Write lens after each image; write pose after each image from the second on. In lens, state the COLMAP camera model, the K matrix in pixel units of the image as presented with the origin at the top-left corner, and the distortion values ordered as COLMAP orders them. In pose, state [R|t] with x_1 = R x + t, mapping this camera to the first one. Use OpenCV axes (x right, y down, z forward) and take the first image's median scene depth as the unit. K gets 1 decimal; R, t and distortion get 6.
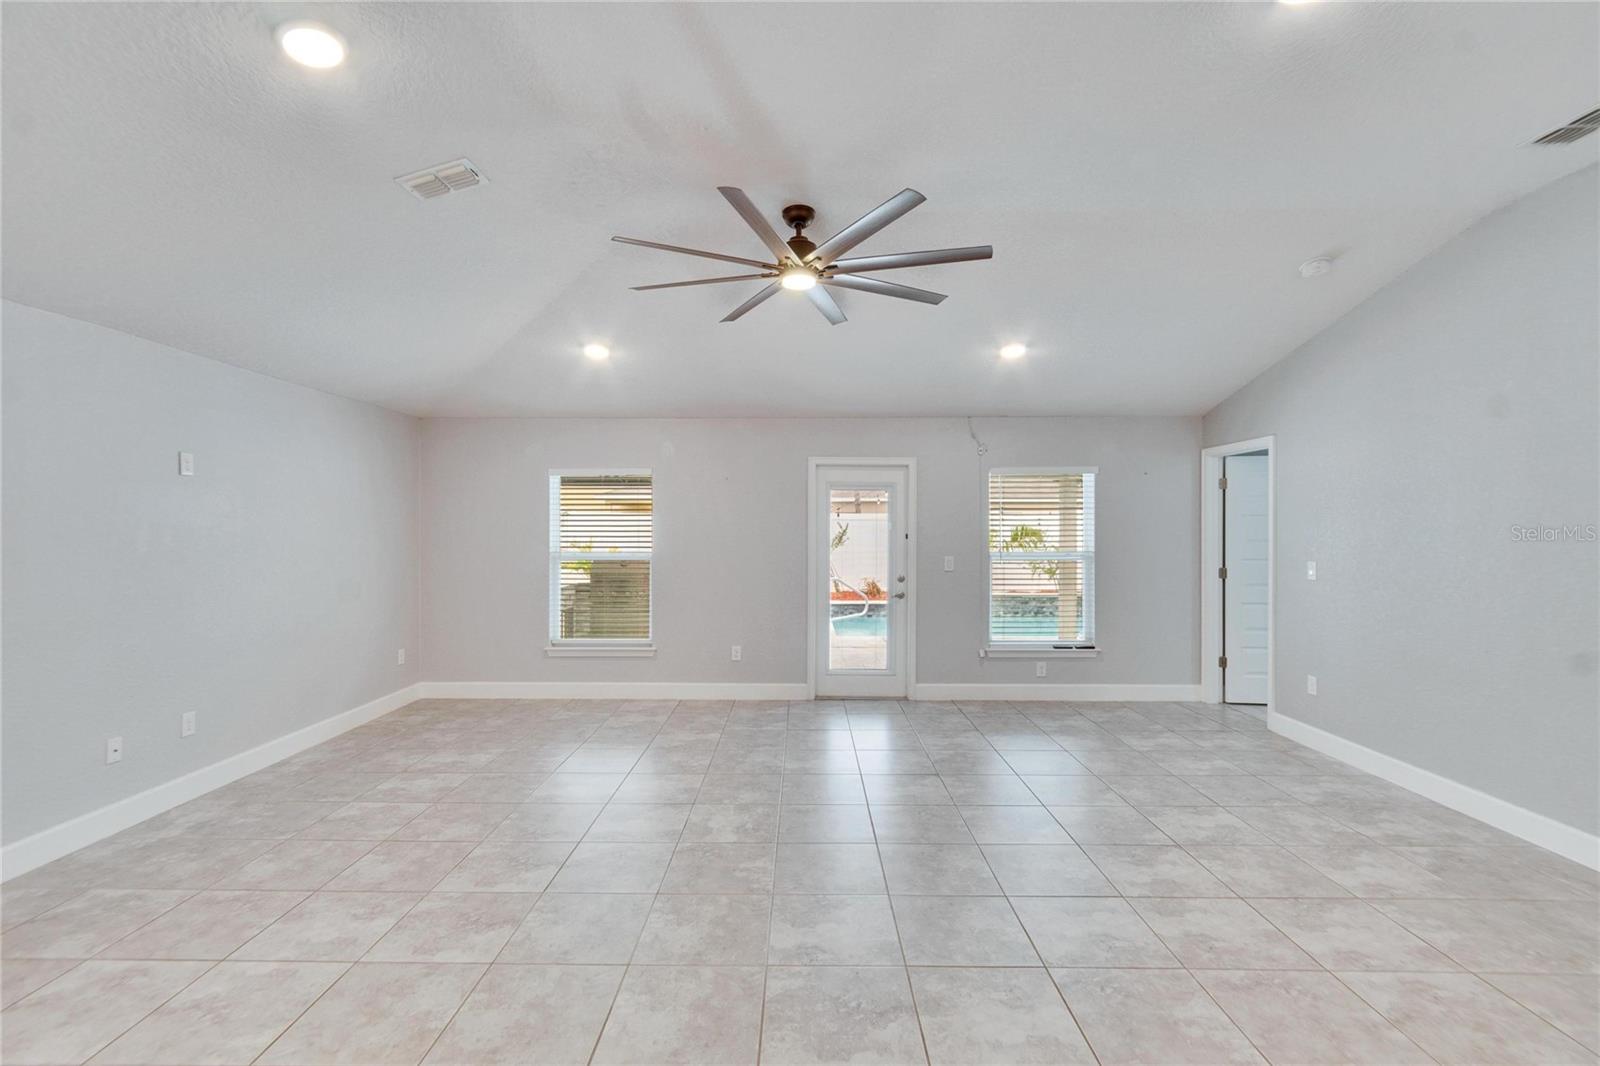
lens RADIAL K [[704.4, 0, 796.6], [0, 704.4, 535.1], [0, 0, 1]] dist [0.001787, 0.000286]
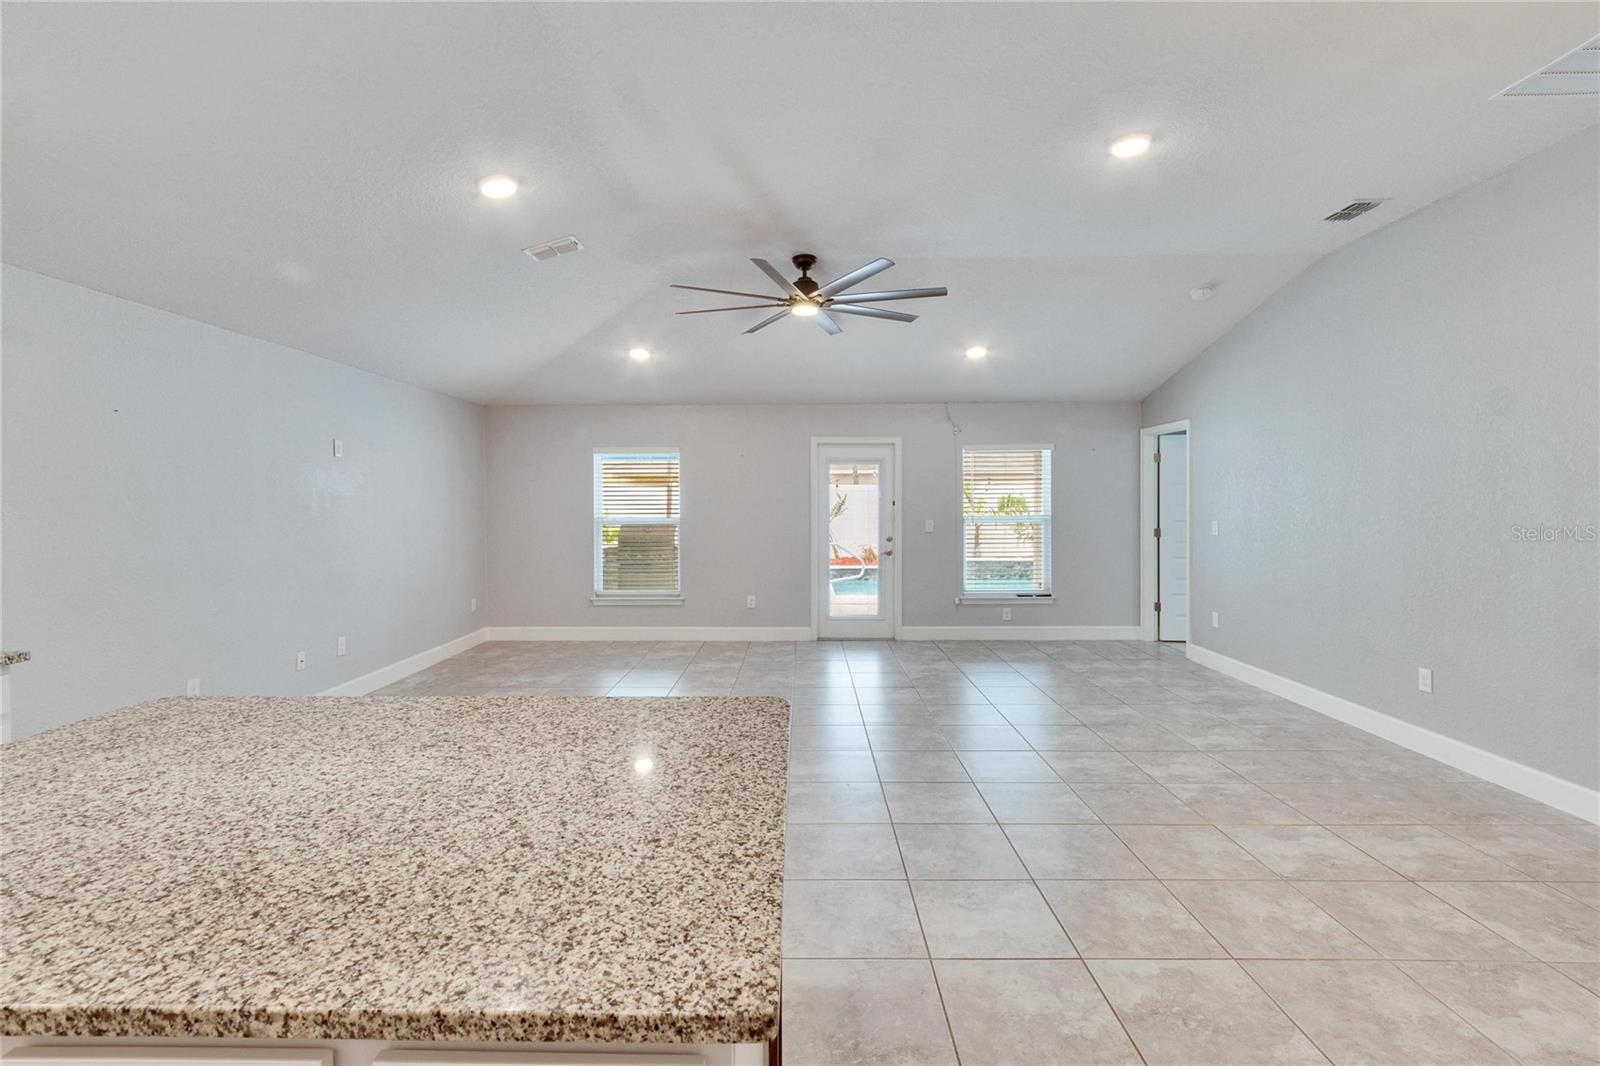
lens RADIAL K [[709.7, 0, 799.3], [0, 709.7, 511.1], [0, 0, 1]] dist [0.001924, 0.000028]
pose [[0.999978, -0.005007, 0.004386, -0.009430], [0.004984, 0.999973, 0.005316, 0.008599], [-0.004412, -0.005294, 0.999976, -0.212984]]
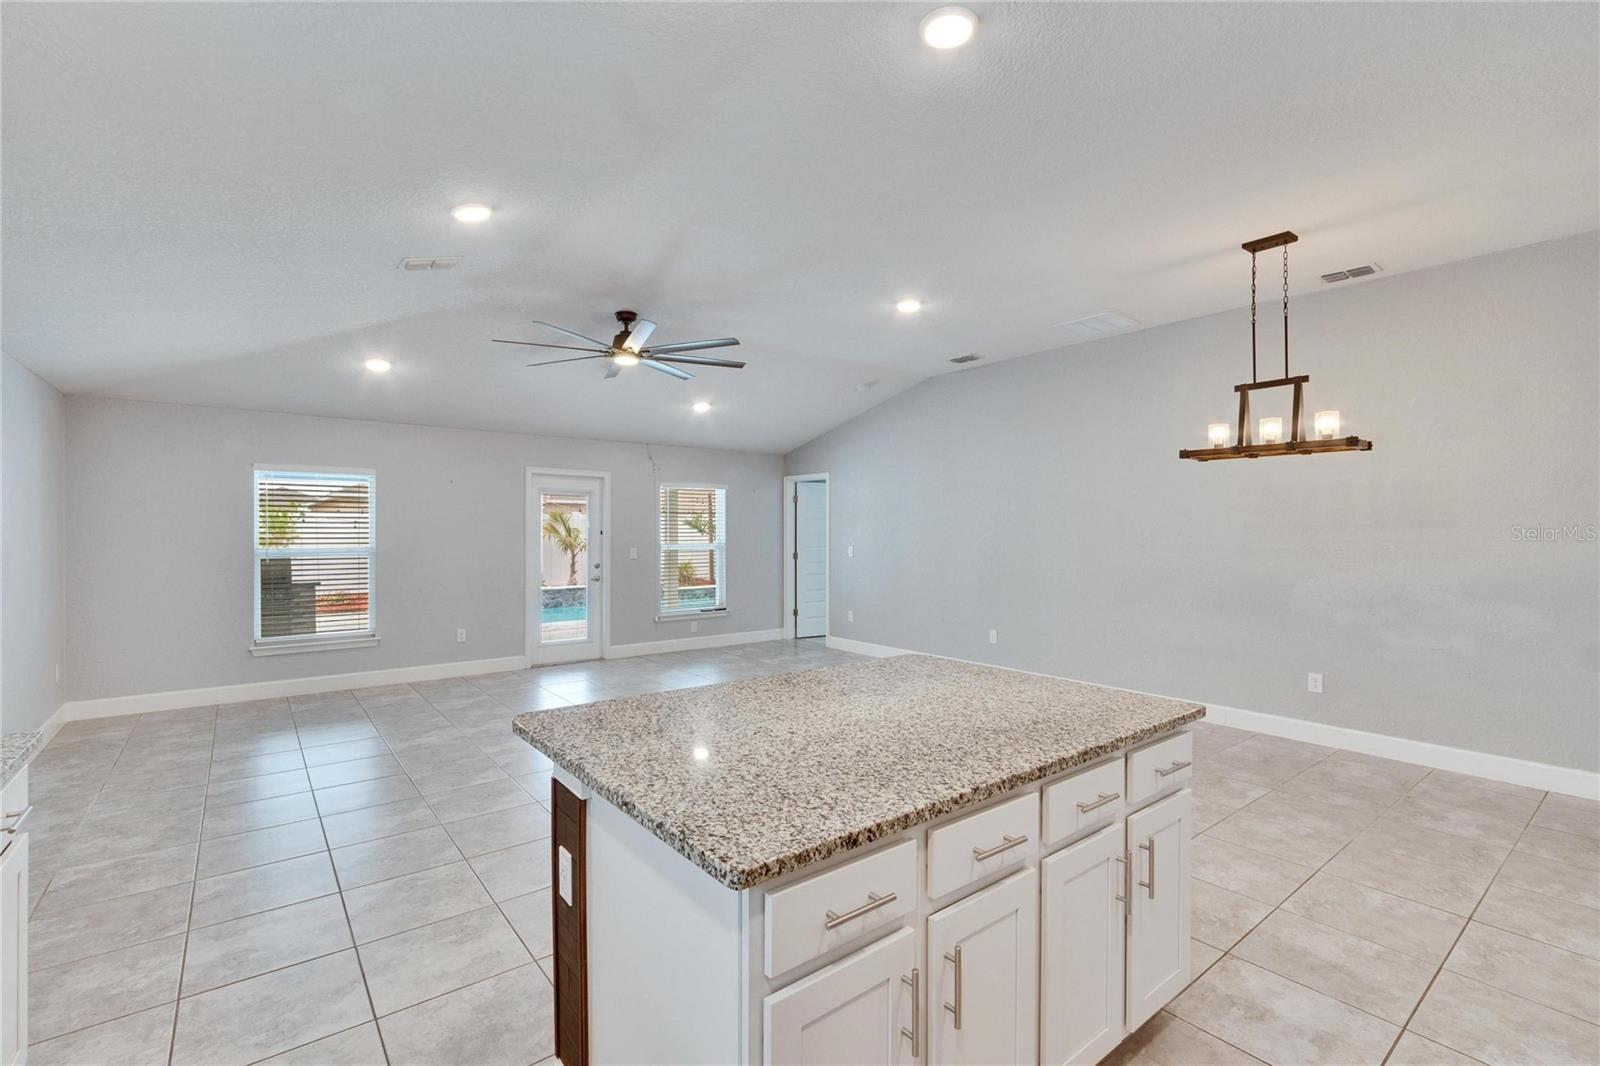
lens RADIAL K [[704.4, 0, 796.6], [0, 704.4, 535.1], [0, 0, 1]] dist [0.001787, 0.000286]
pose [[0.778791, -0.002493, 0.627279, -0.399344], [0.002627, 0.999996, 0.000714, 0.006690], [-0.627278, 0.001092, 0.778794, -0.239185]]
